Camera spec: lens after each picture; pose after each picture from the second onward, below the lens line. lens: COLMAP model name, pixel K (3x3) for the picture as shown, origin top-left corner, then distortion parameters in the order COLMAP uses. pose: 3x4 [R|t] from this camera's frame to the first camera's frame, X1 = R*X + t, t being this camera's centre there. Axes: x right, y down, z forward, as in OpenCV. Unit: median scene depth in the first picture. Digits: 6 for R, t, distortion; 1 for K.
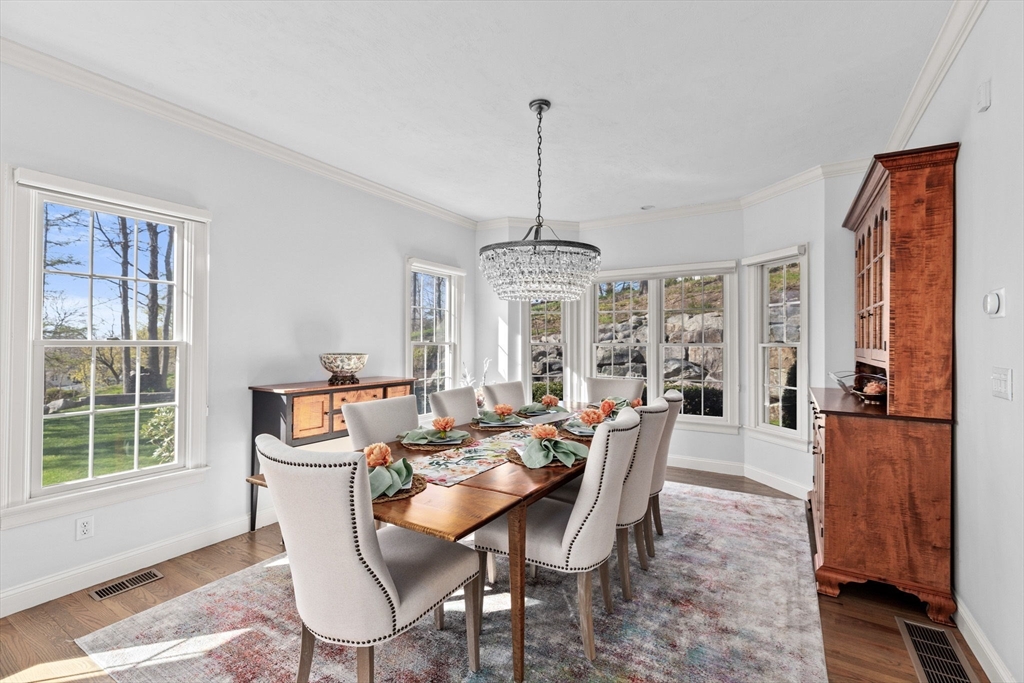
lens RADIAL K [[451.7, 0, 508.1], [0, 451.7, 337.9], [0, 0, 1]] dist [-0.002500, 0.000627]
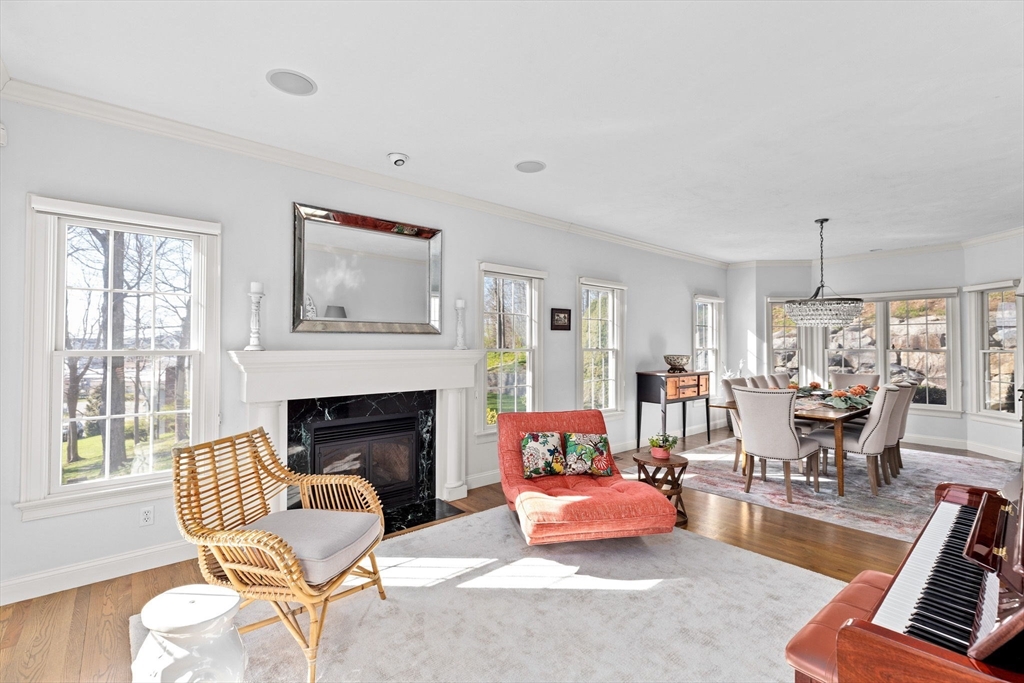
lens RADIAL K [[451.7, 0, 506.9], [0, 451.7, 336.9], [0, 0, 1]] dist [-0.002500, 0.000627]
pose [[0.948791, -0.005571, -0.315854, -0.352354], [0.002765, 0.999953, -0.009334, -0.018018], [0.315891, 0.007983, 0.948762, -0.711056]]
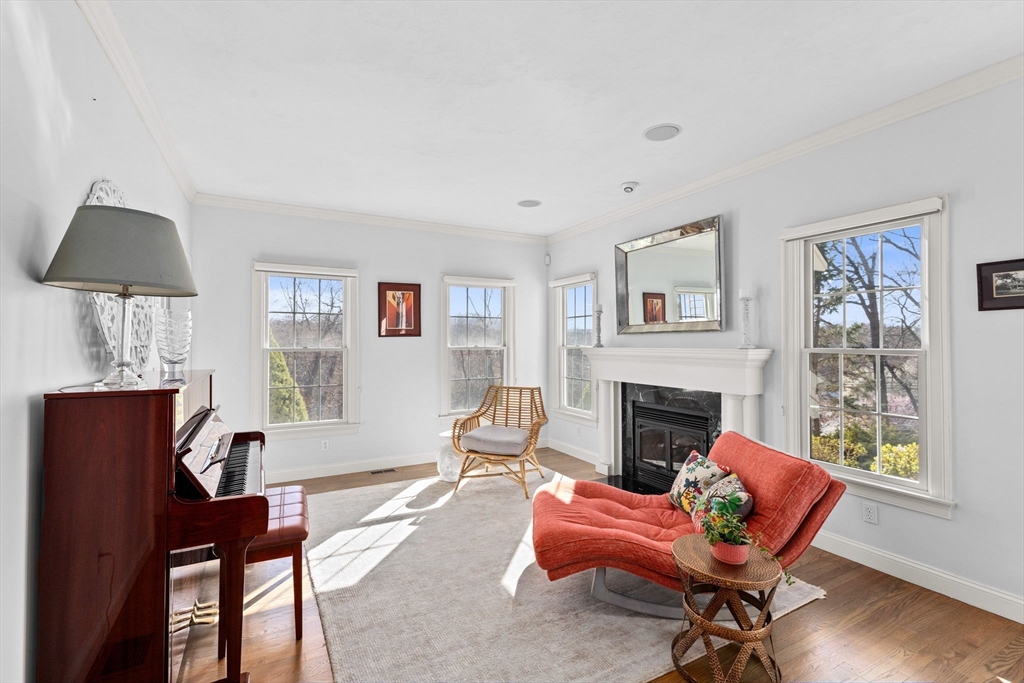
lens RADIAL K [[455.8, 0, 513.2], [0, 455.8, 335.1], [0, 0, 1]] dist [0.011644, -0.003770]
pose [[-0.504070, -0.037528, -0.862847, 0.763931], [-0.014618, 0.999283, -0.034922, 0.045733], [0.863539, -0.004990, -0.504257, 1.389208]]
